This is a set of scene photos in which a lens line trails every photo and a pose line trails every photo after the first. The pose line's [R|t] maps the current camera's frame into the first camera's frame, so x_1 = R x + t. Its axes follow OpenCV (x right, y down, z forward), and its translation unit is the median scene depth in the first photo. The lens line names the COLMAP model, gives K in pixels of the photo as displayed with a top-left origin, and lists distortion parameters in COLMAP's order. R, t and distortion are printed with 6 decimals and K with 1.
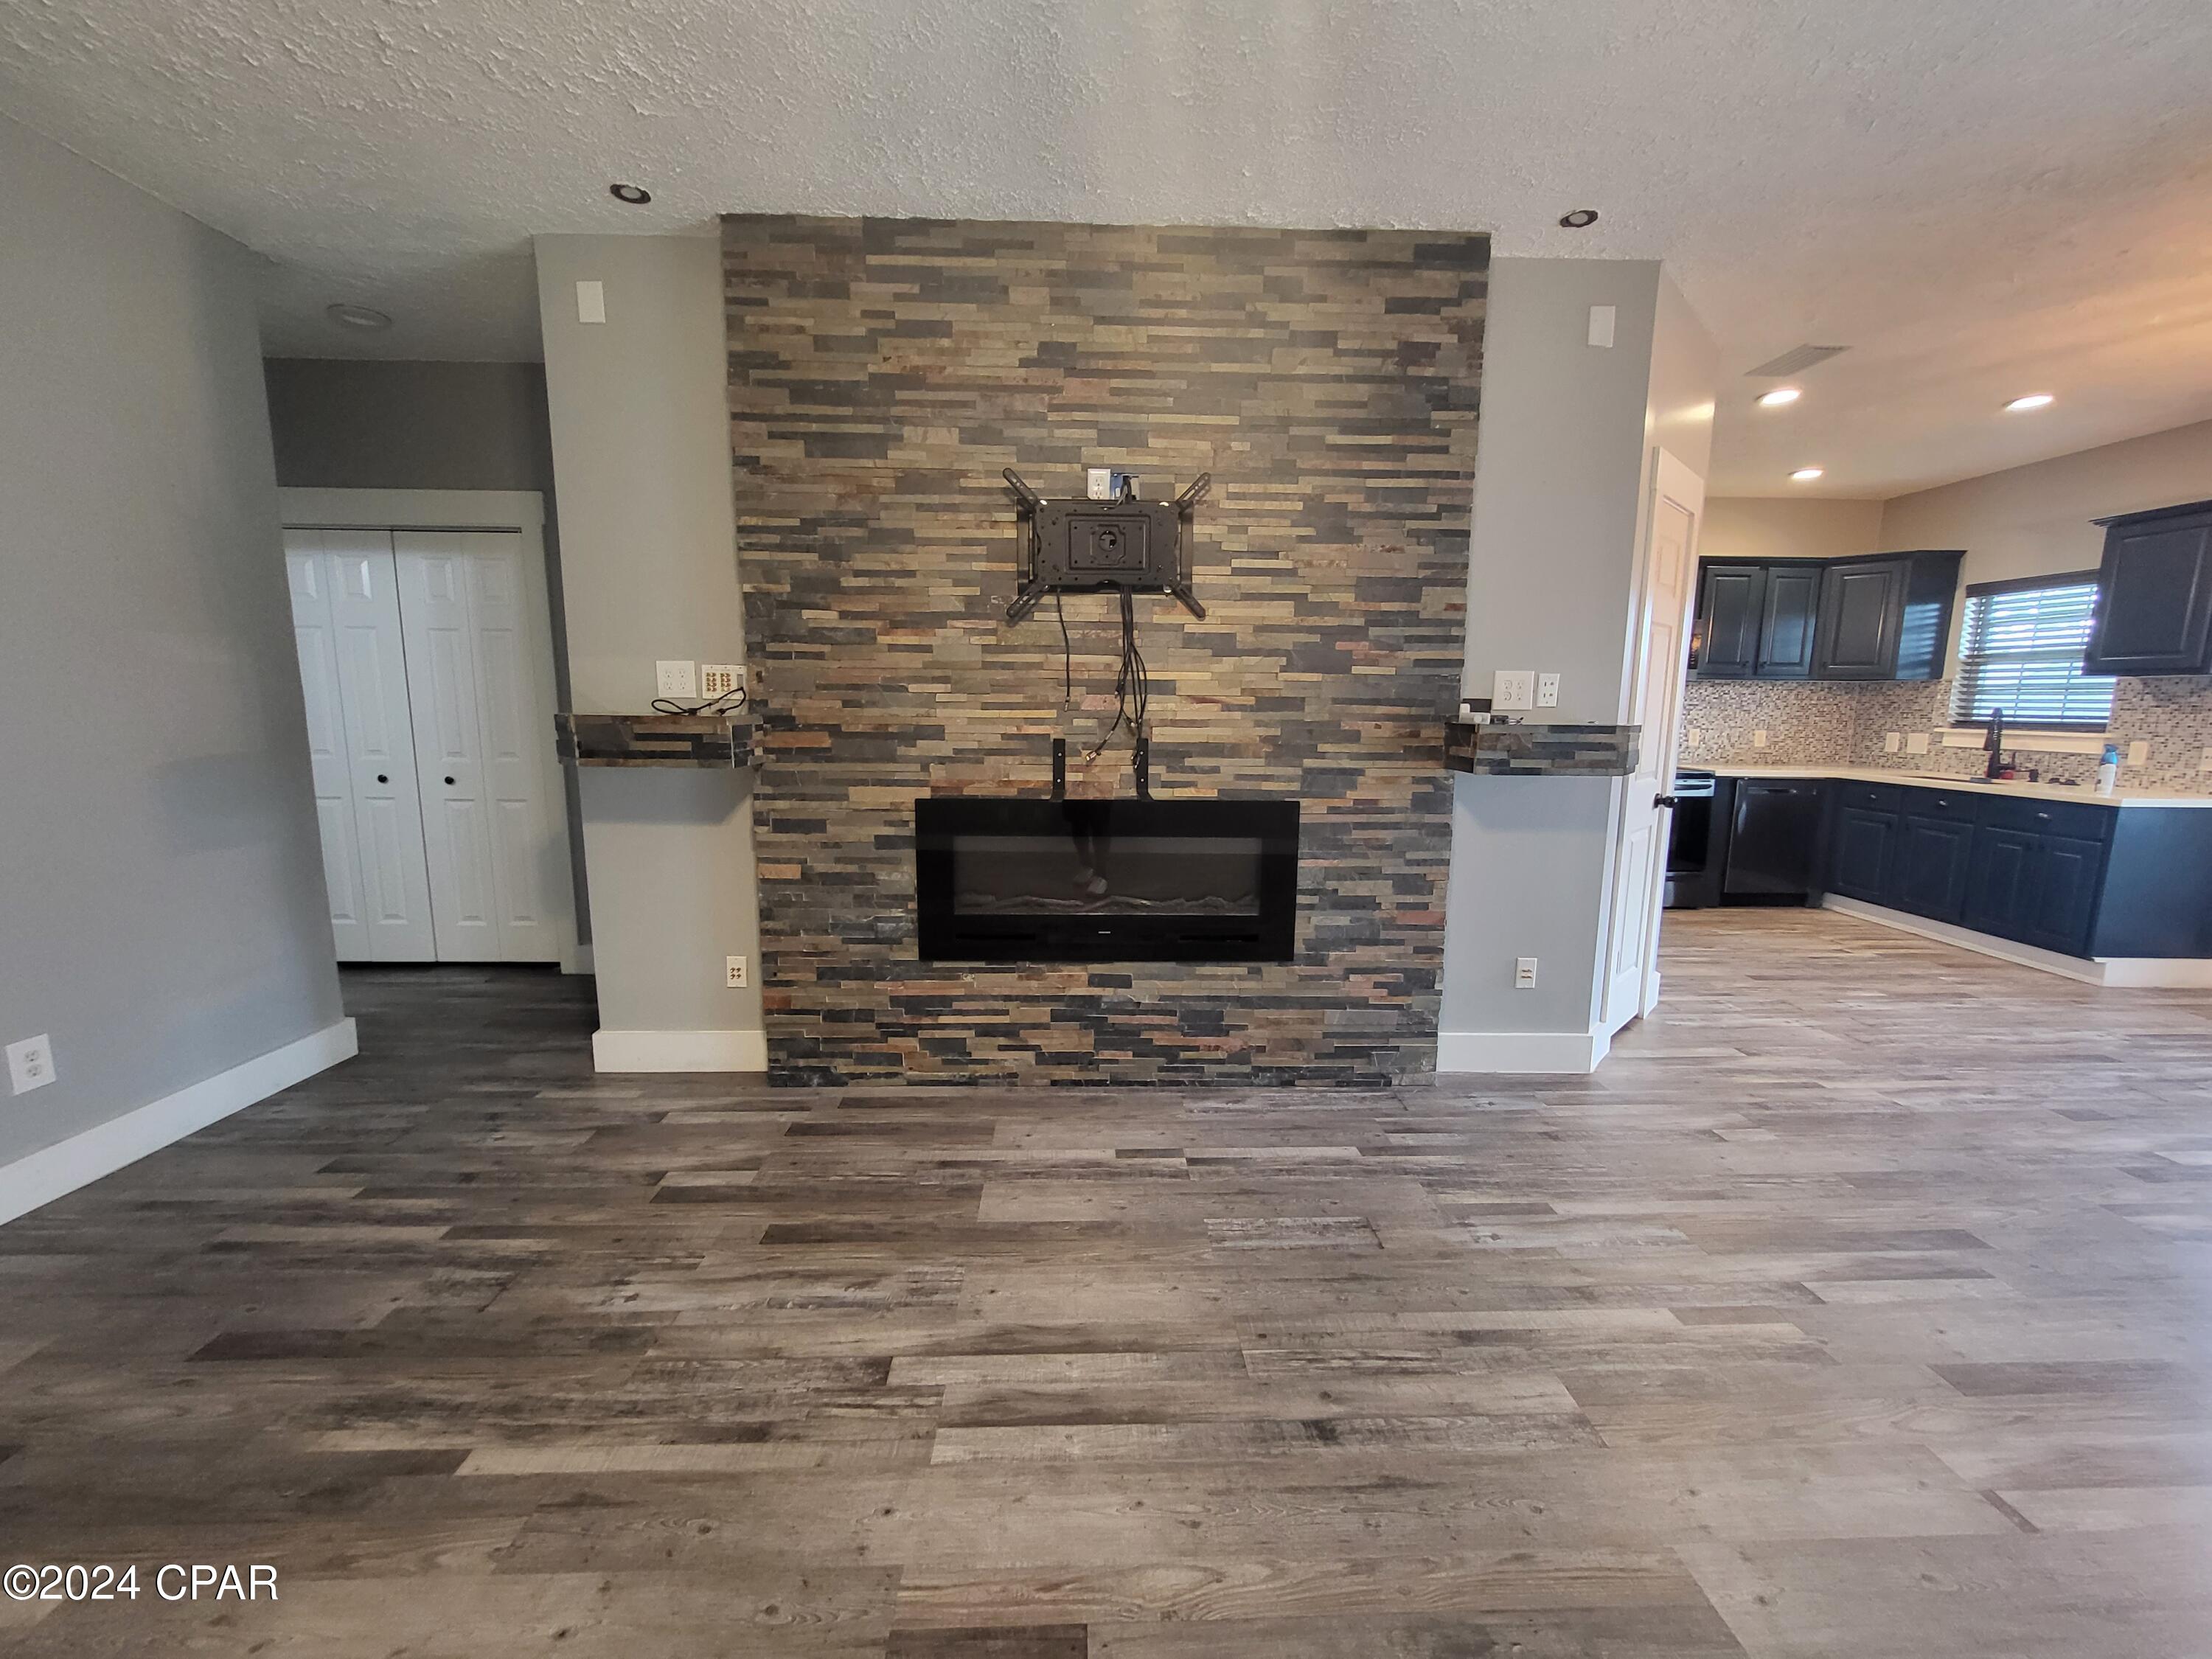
lens RADIAL K [[876.0, 0, 1105.3], [0, 876.0, 831.6], [0, 0, 1]] dist [-0.000013, -0.000178]
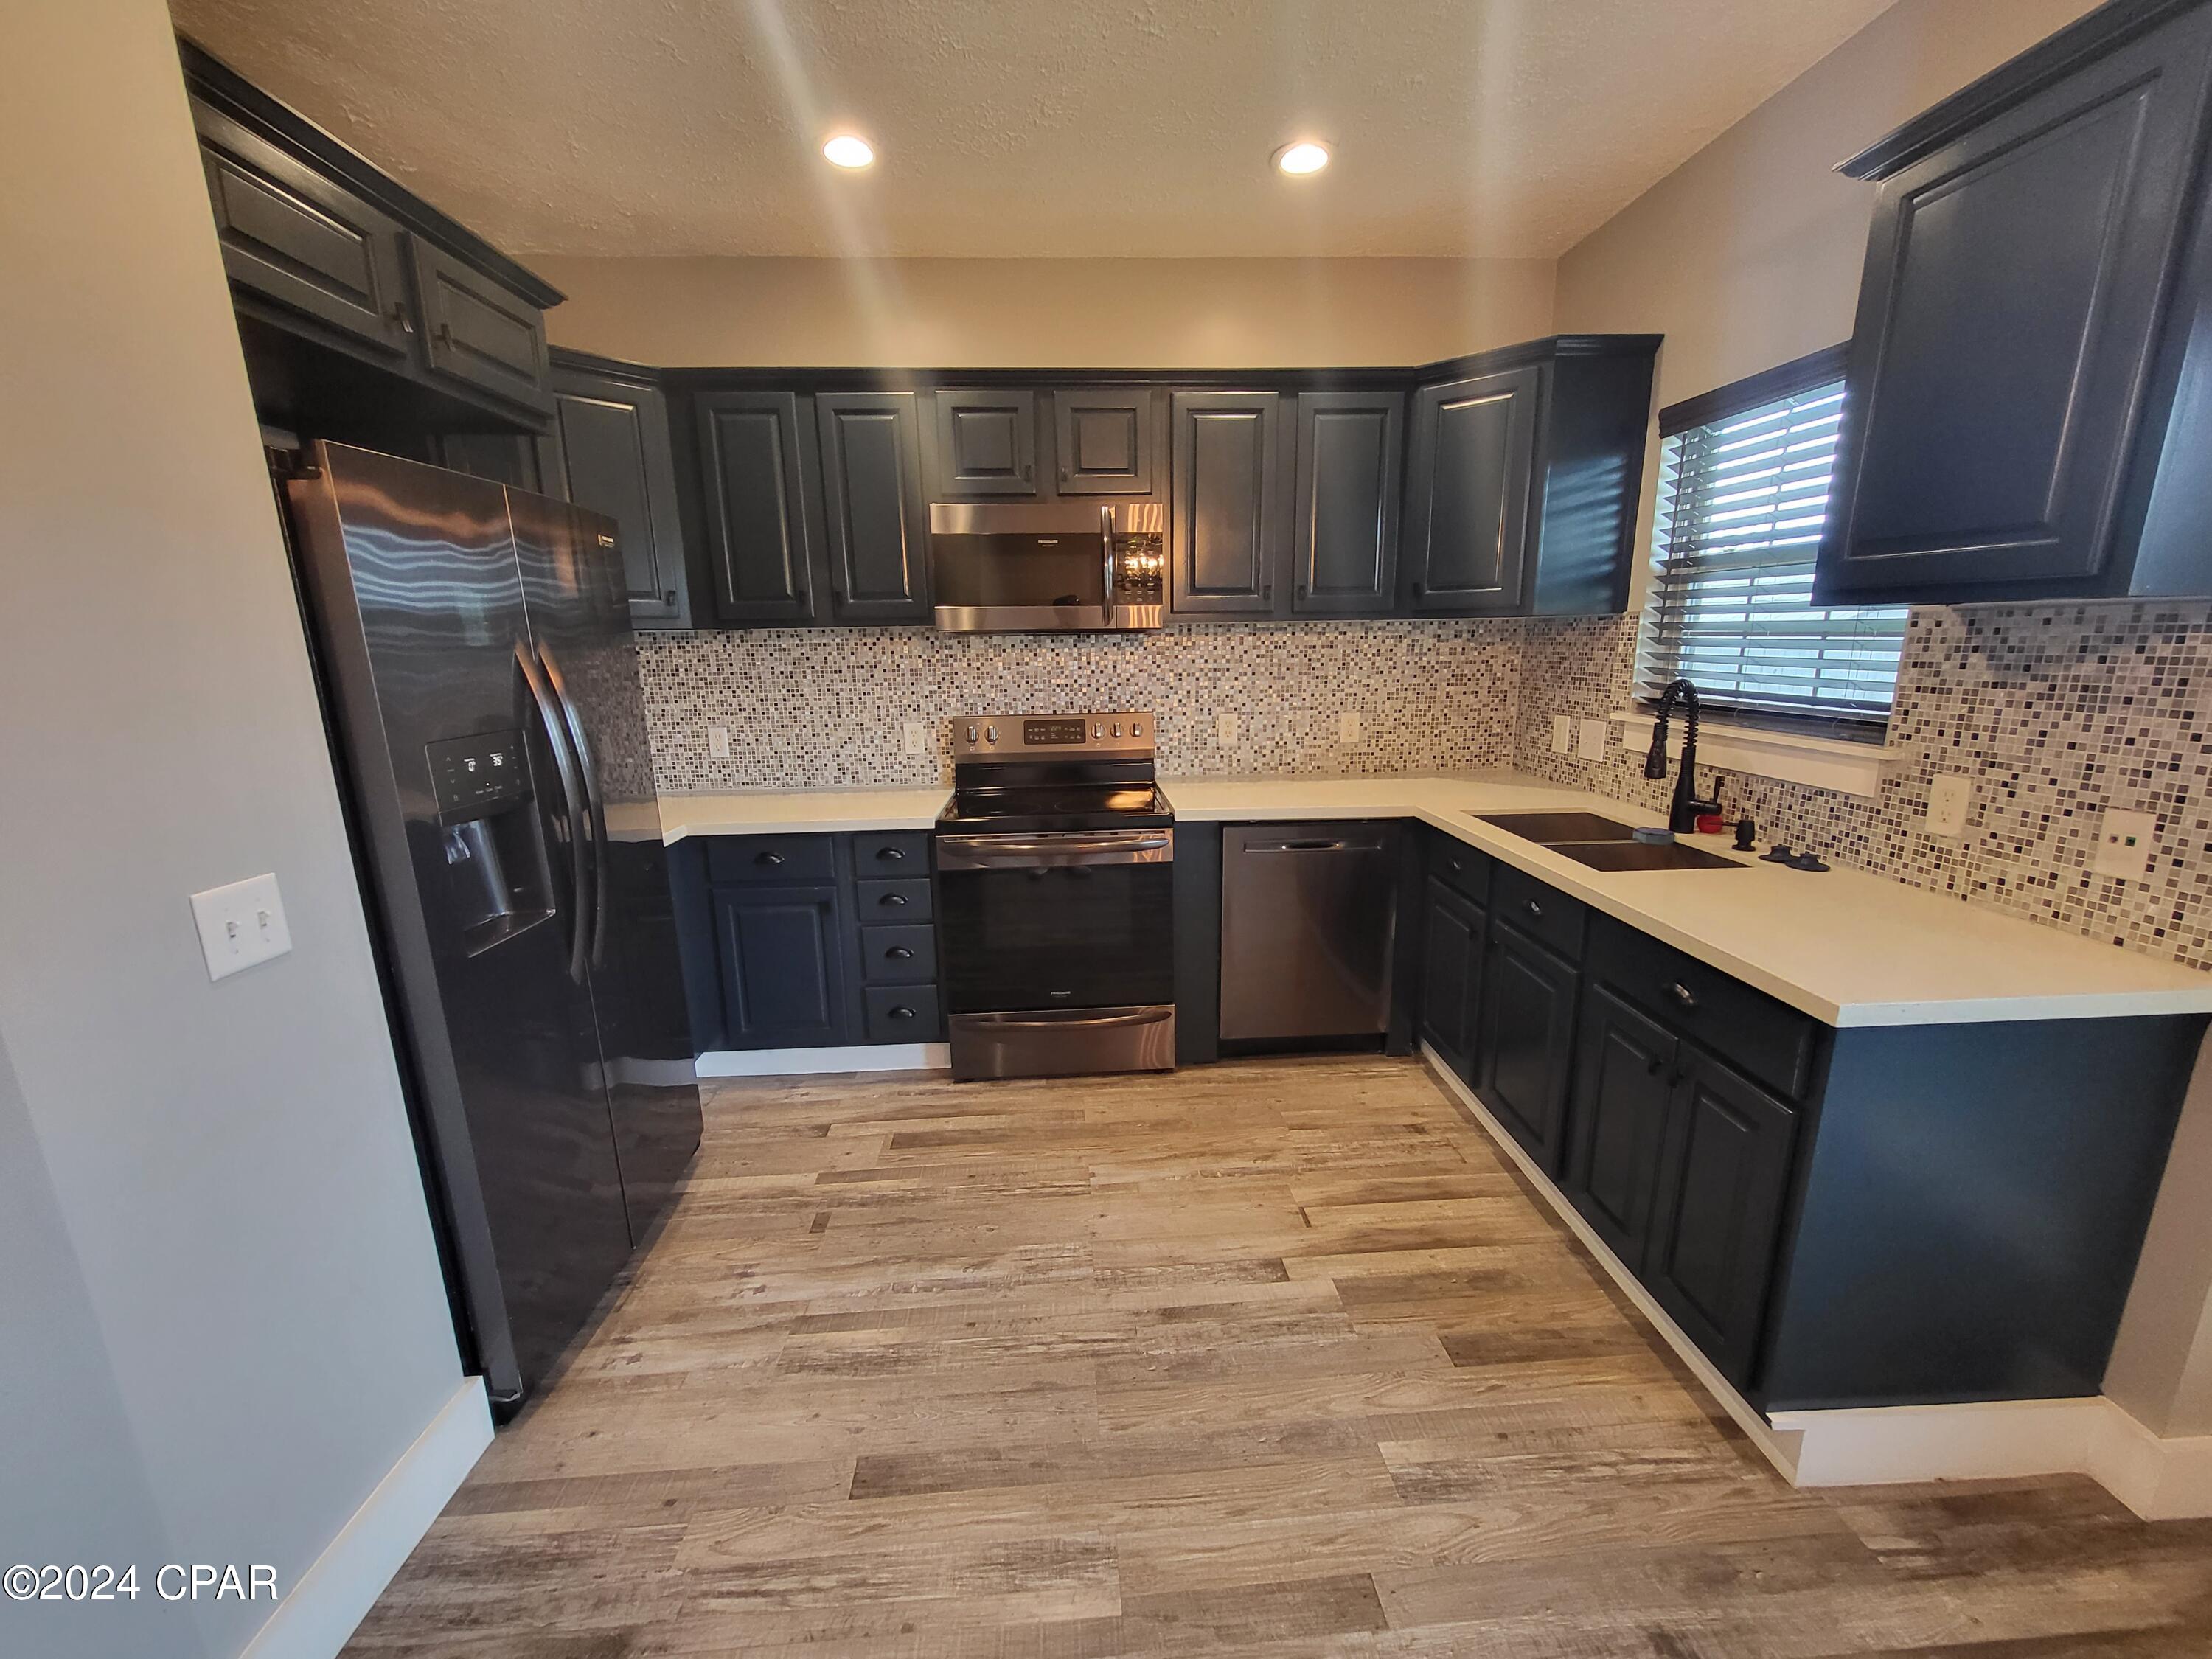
lens RADIAL K [[876.0, 0, 1108.9], [0, 876.0, 833.9], [0, 0, 1]] dist [-0.000013, -0.000178]
pose [[0.999257, -0.031173, 0.022650, 1.224352], [0.029452, 0.996920, 0.072682, -0.177173], [-0.024846, -0.071961, 0.997098, 0.953749]]
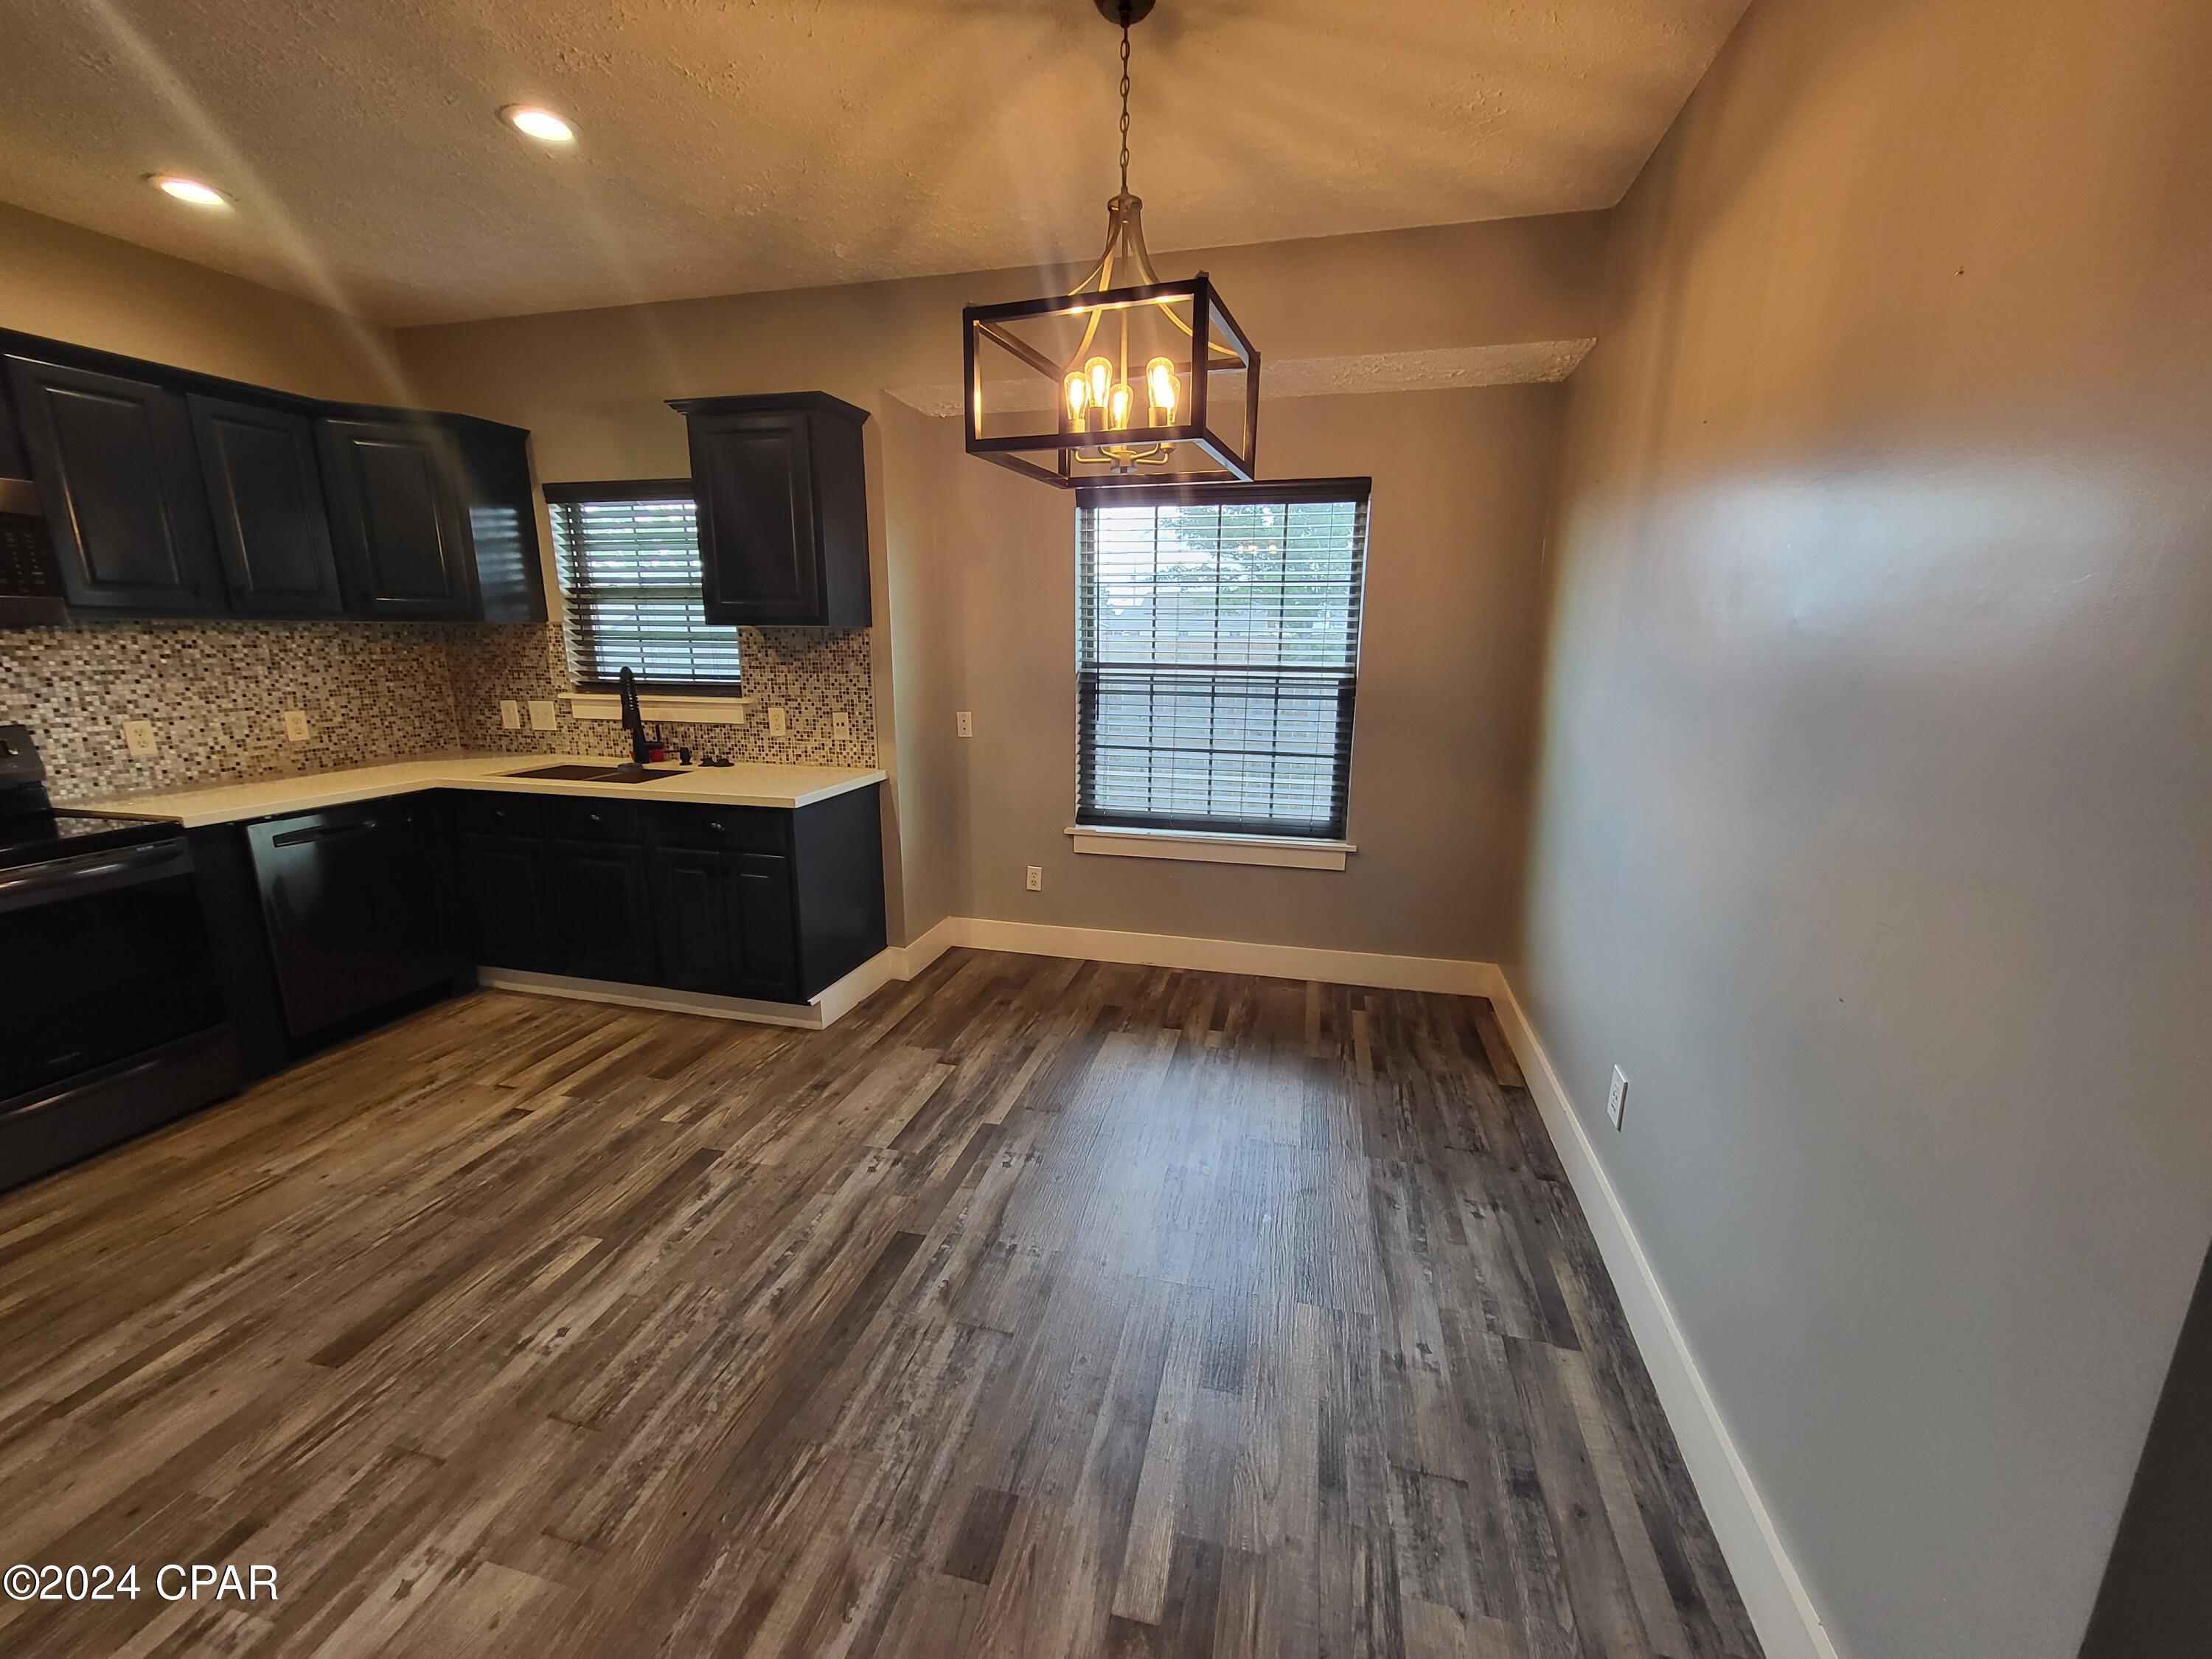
lens RADIAL K [[876.0, 0, 1112.5], [0, 876.0, 832.5], [0, 0, 1]] dist [-0.000013, -0.000178]
pose [[0.267719, -0.222856, 0.937370, 0.730737], [0.141147, 0.971458, 0.190647, -0.153601], [-0.953102, 0.081267, 0.291533, 0.726809]]
